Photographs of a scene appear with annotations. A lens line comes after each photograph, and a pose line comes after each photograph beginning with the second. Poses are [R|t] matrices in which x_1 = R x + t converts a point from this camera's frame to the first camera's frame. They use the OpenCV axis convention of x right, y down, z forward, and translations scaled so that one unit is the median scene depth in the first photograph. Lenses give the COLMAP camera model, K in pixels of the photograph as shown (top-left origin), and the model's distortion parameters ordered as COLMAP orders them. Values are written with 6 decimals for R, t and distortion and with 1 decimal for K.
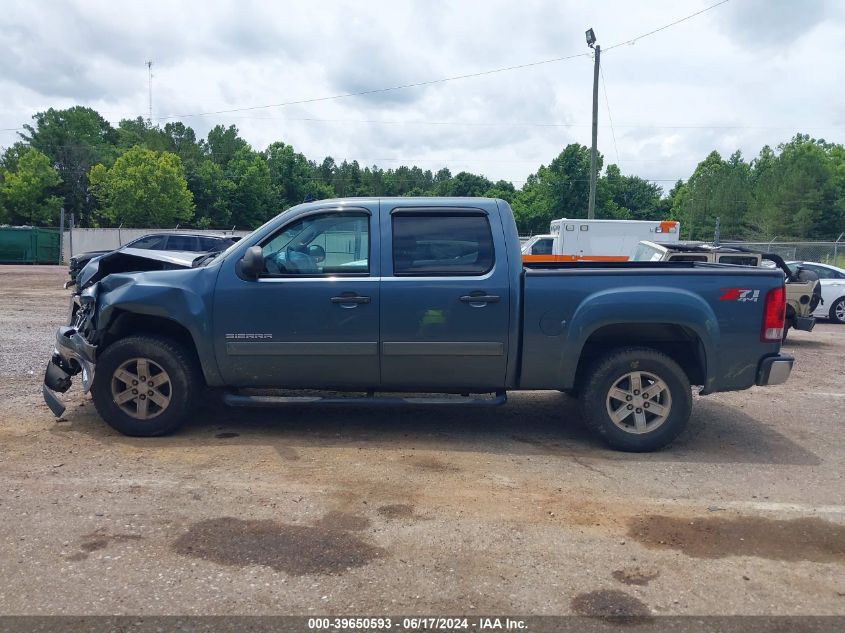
lens RADIAL K [[686.2, 0, 422.5], [0, 686.2, 316.5], [0, 0, 1]] dist [0.004378, -0.008782]
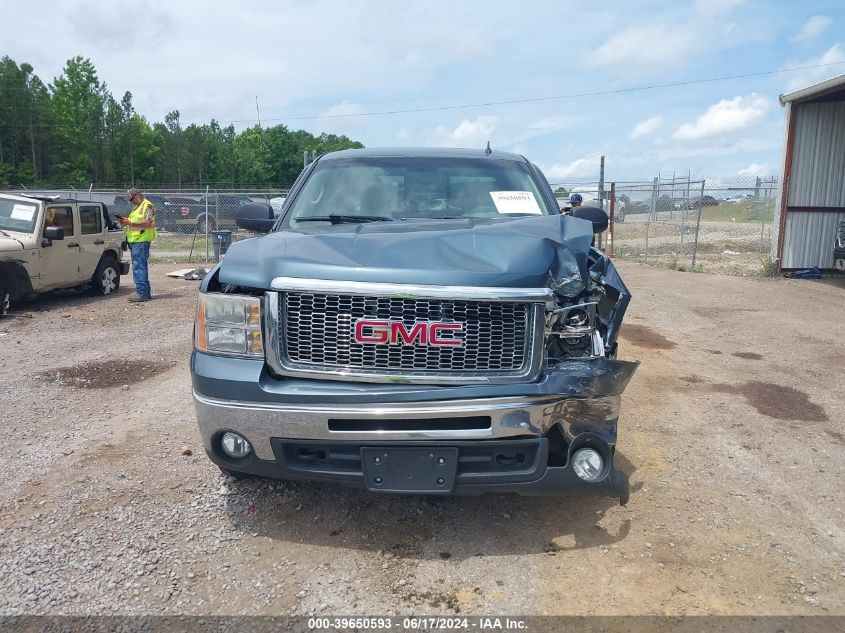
lens RADIAL K [[686.2, 0, 422.5], [0, 686.2, 316.5], [0, 0, 1]] dist [0.004378, -0.008782]
pose [[-0.019177, -0.174292, 0.984507, -1.427289], [0.127337, 0.976244, 0.175309, -0.178984], [-0.991674, 0.128726, 0.003473, 1.517015]]
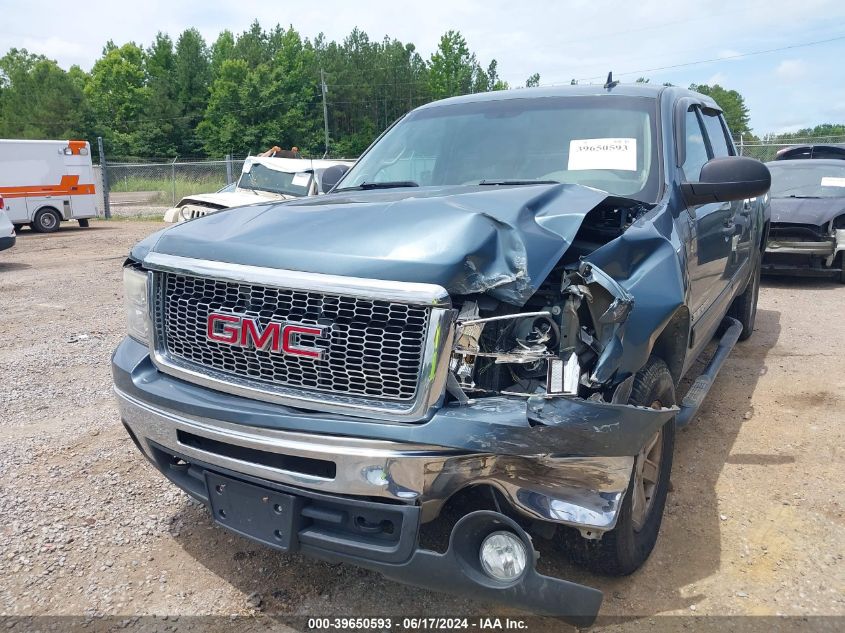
lens RADIAL K [[686.2, 0, 422.5], [0, 686.2, 316.5], [0, 0, 1]] dist [0.004378, -0.008782]
pose [[0.484654, -0.207749, 0.849677, -1.017564], [0.144725, 0.977043, 0.156339, -0.098349], [-0.862650, 0.047199, 0.503594, 1.024640]]
